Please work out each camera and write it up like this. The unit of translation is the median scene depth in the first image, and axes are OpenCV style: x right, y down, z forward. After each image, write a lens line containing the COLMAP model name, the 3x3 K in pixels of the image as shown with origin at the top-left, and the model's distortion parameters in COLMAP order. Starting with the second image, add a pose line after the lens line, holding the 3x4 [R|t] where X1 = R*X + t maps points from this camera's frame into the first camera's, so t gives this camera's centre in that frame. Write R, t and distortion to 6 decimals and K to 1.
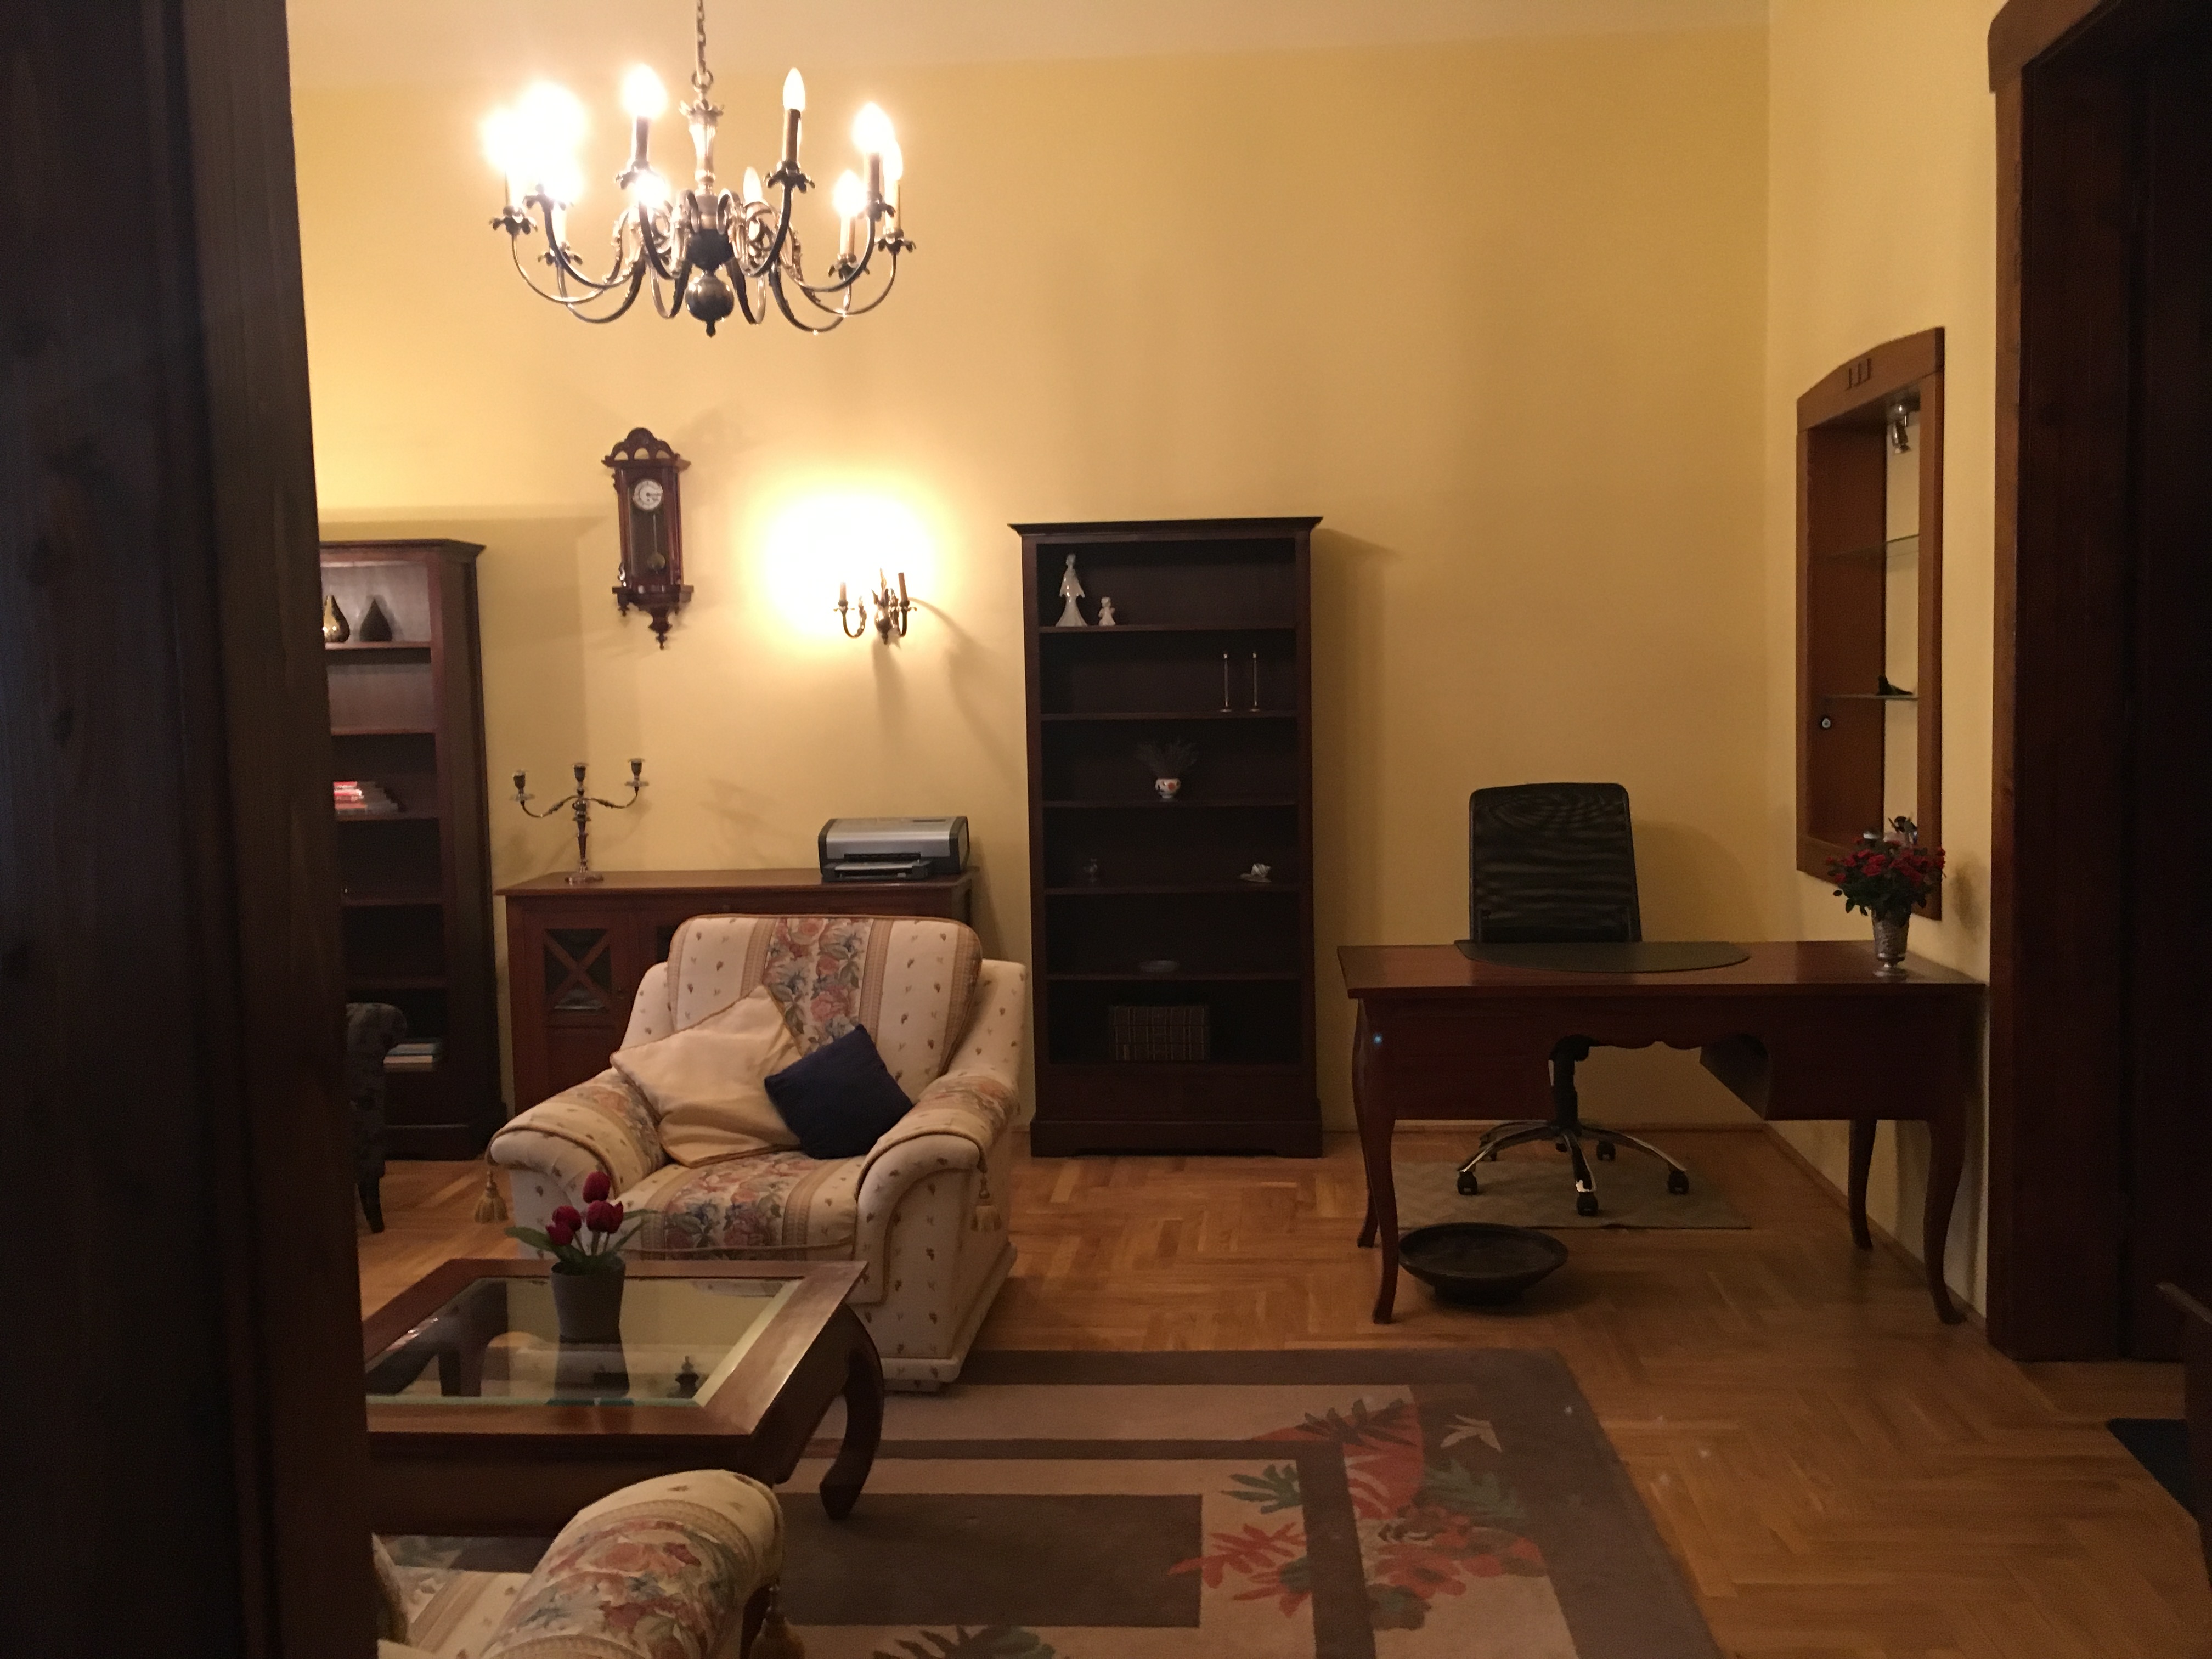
lens RADIAL K [[1896.1, 0, 1102.3], [0, 1896.1, 815.3], [0, 0, 1]] dist [0.073450, -0.106412]
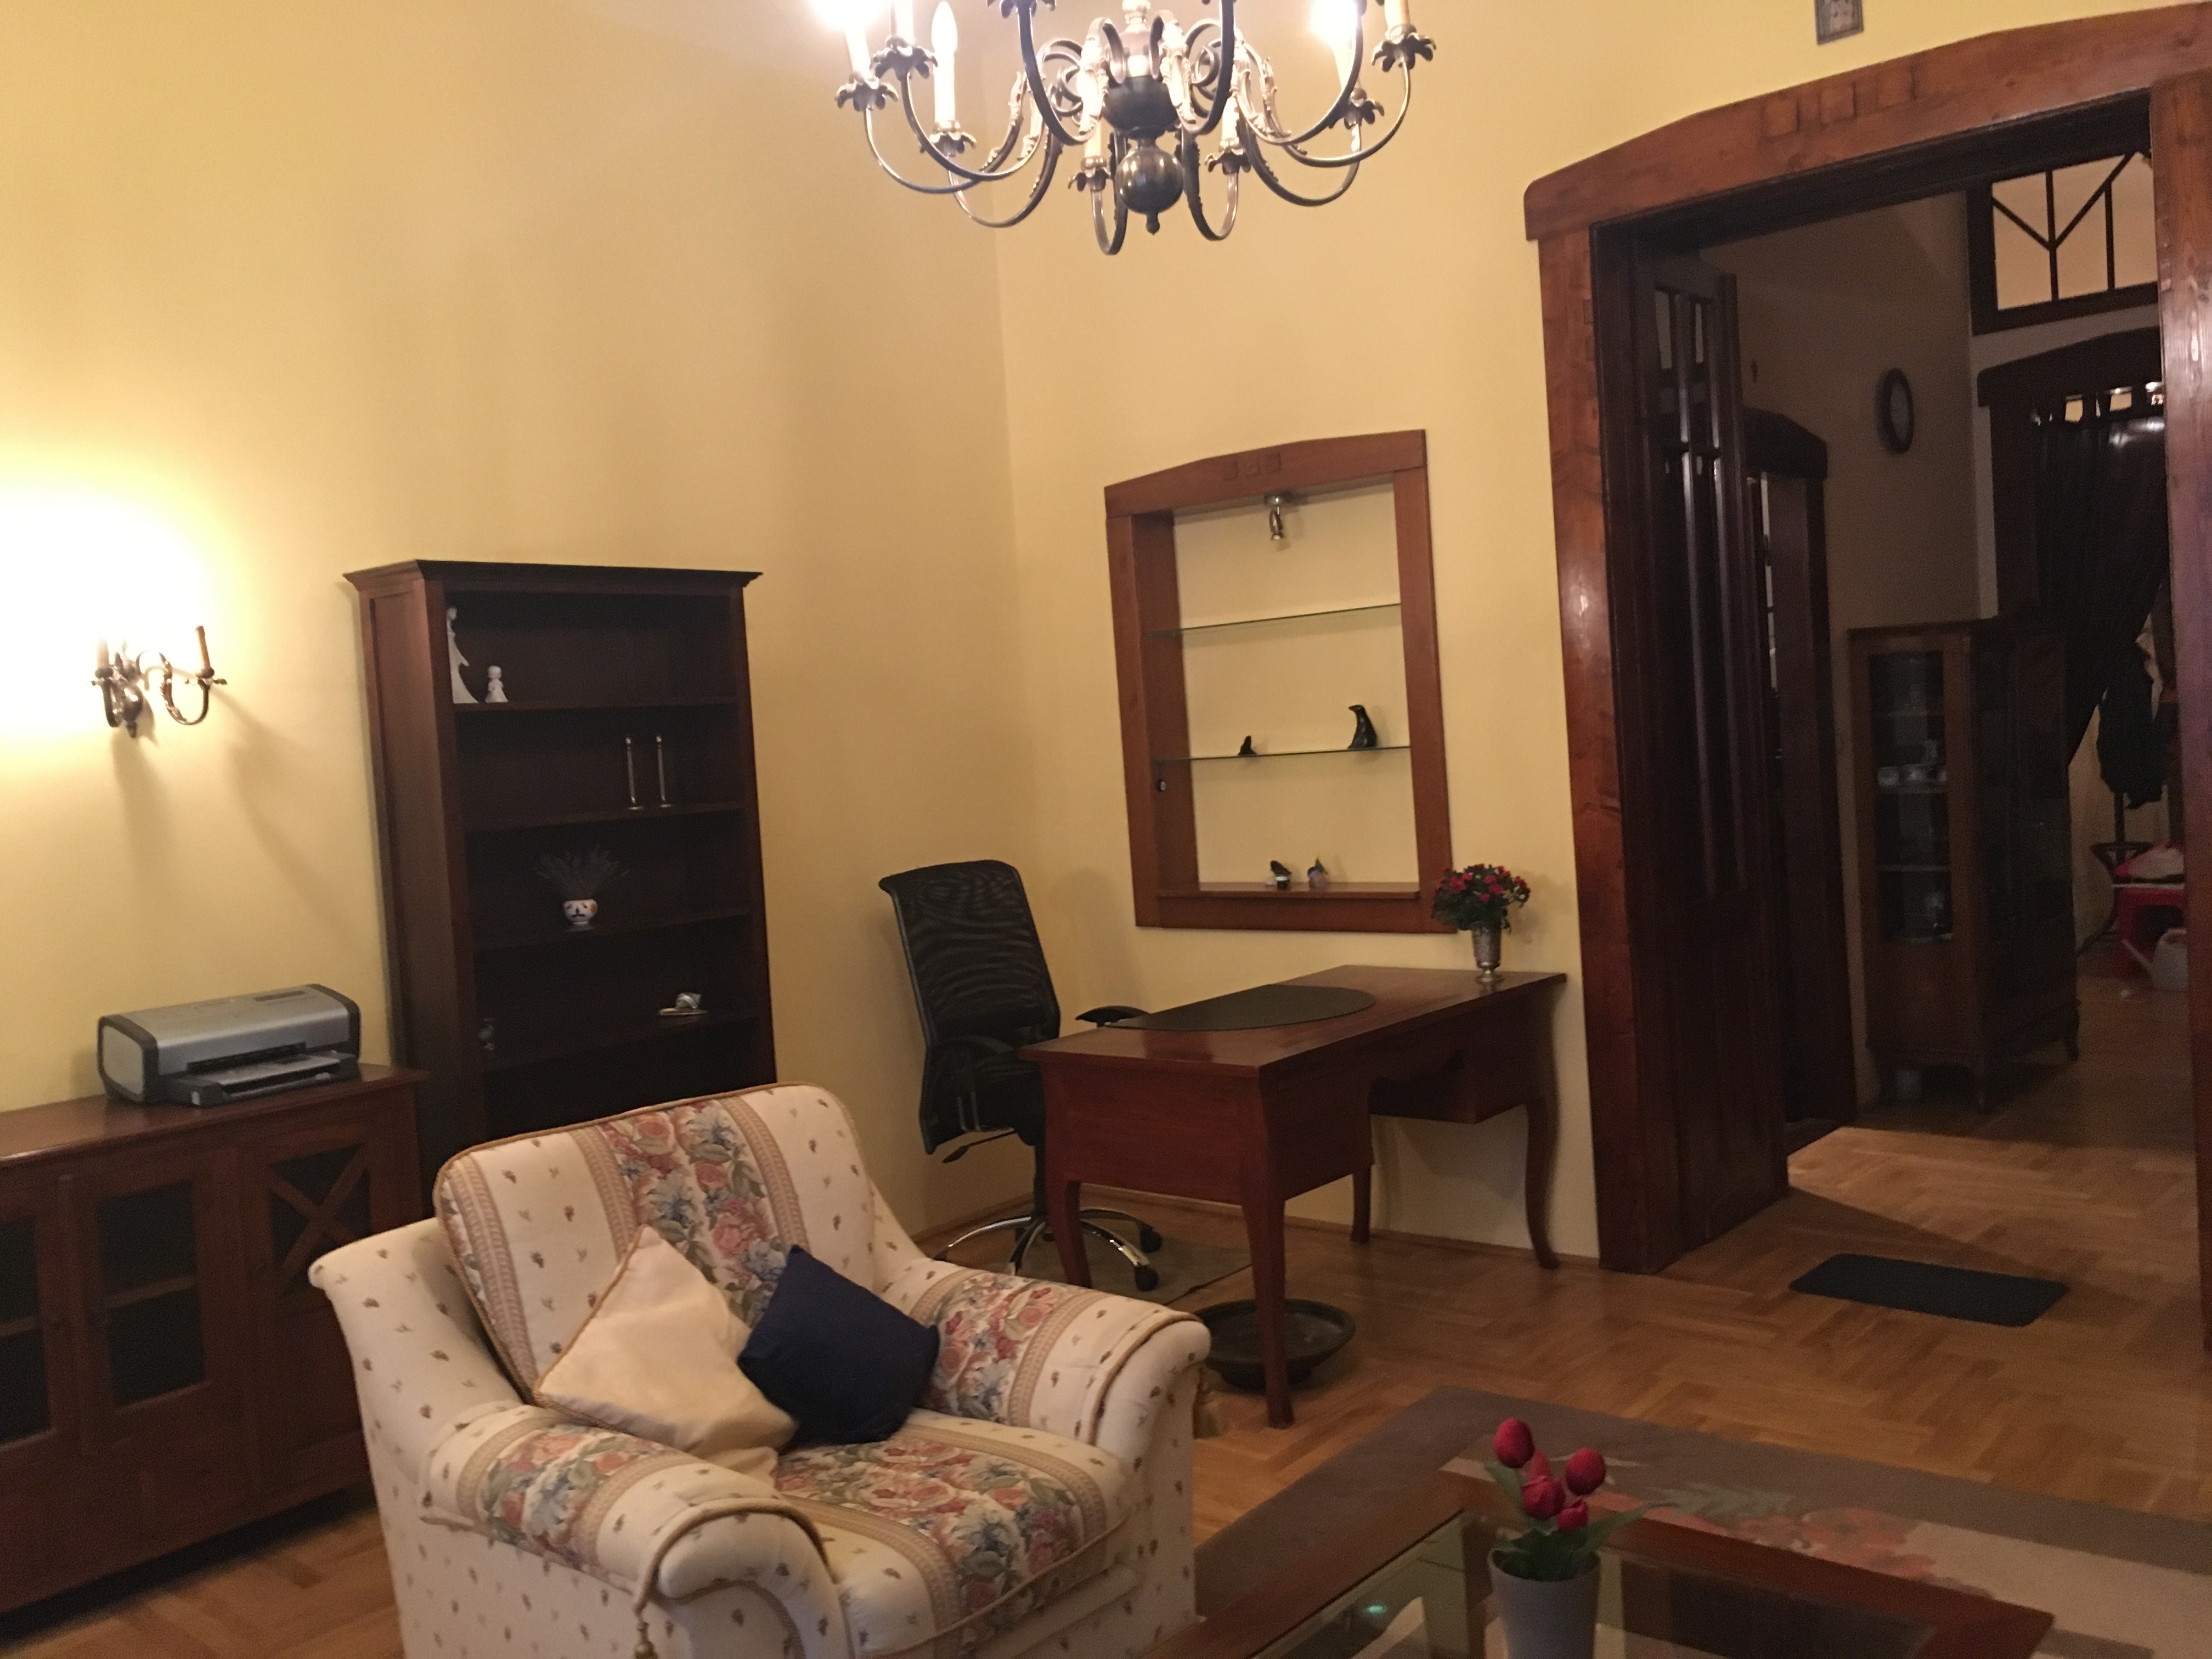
lens RADIAL K [[1893.0, 0, 1097.8], [0, 1893.0, 813.6], [0, 0, 1]] dist [0.084464, -0.119878]
pose [[0.581690, -0.052257, 0.811730, -0.614941], [0.112854, 0.993468, -0.016914, -0.022313], [-0.805544, 0.101446, 0.583788, 0.483641]]
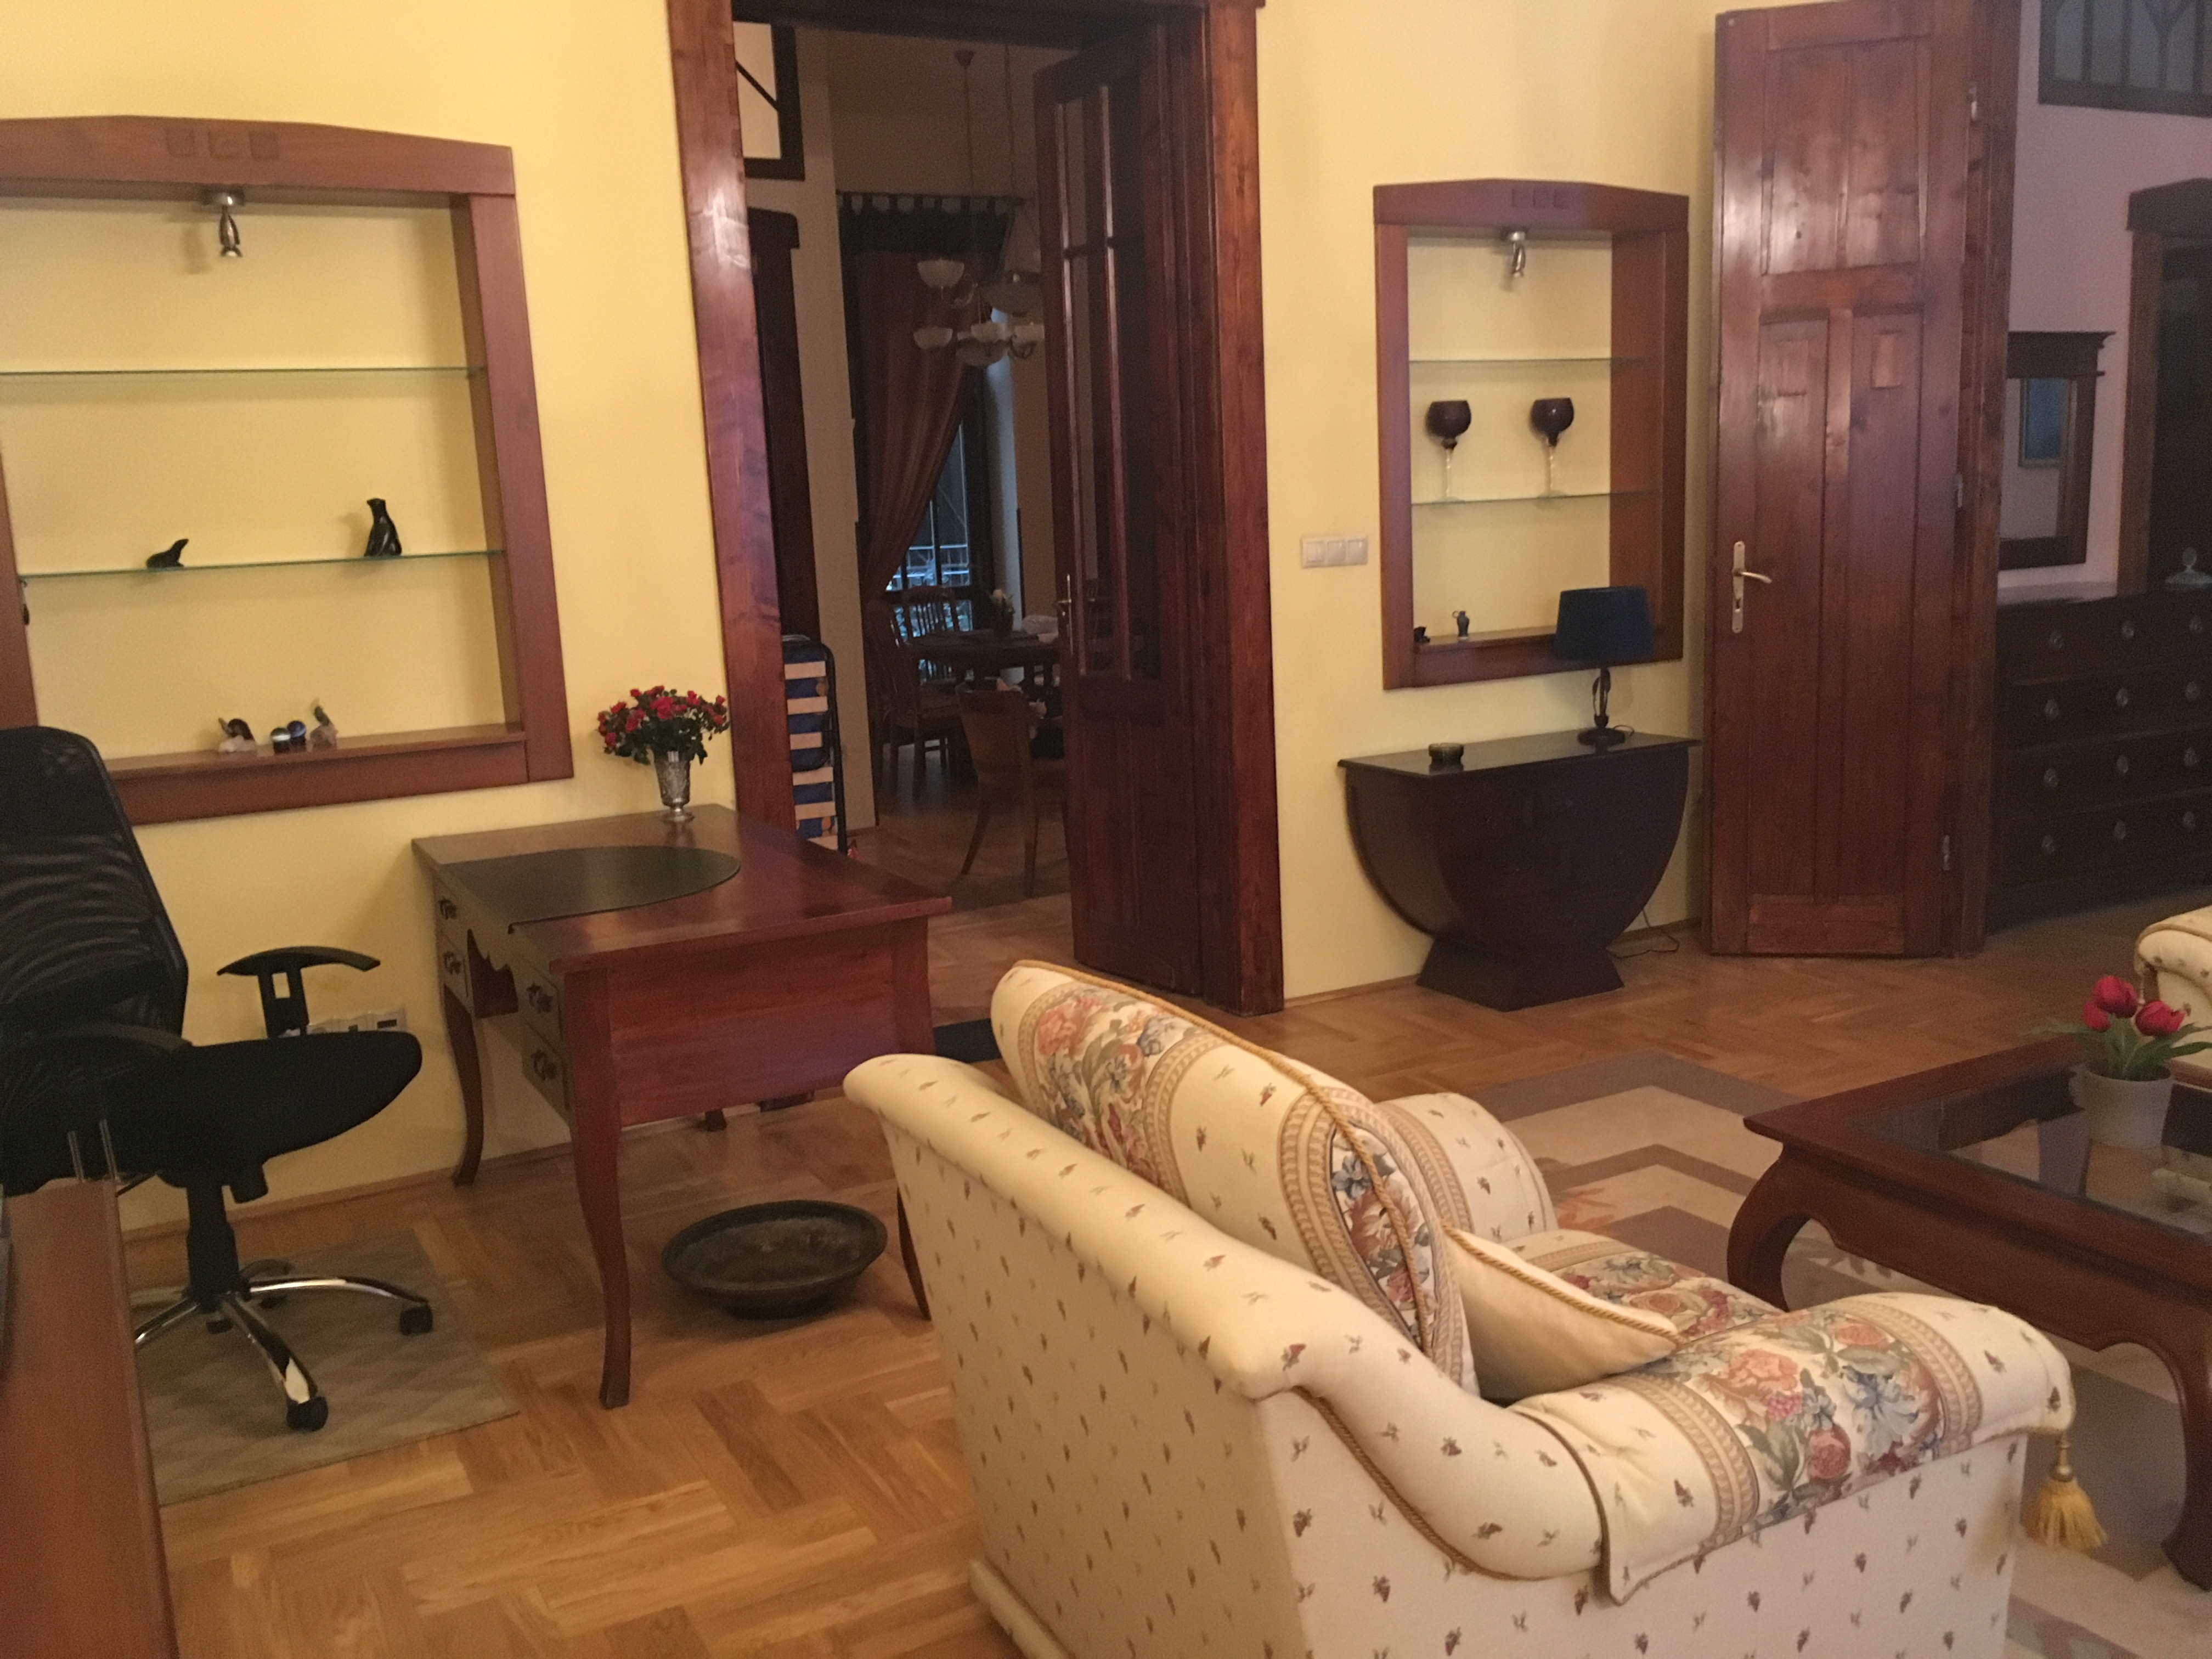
lens RADIAL K [[1896.1, 0, 1102.3], [0, 1896.1, 815.3], [0, 0, 1]] dist [0.073450, -0.106412]
pose [[-0.549687, -0.090243, 0.830482, -0.510206], [0.118439, 0.975686, 0.184414, -0.072098], [-0.826932, 0.199732, -0.525633, 1.268853]]
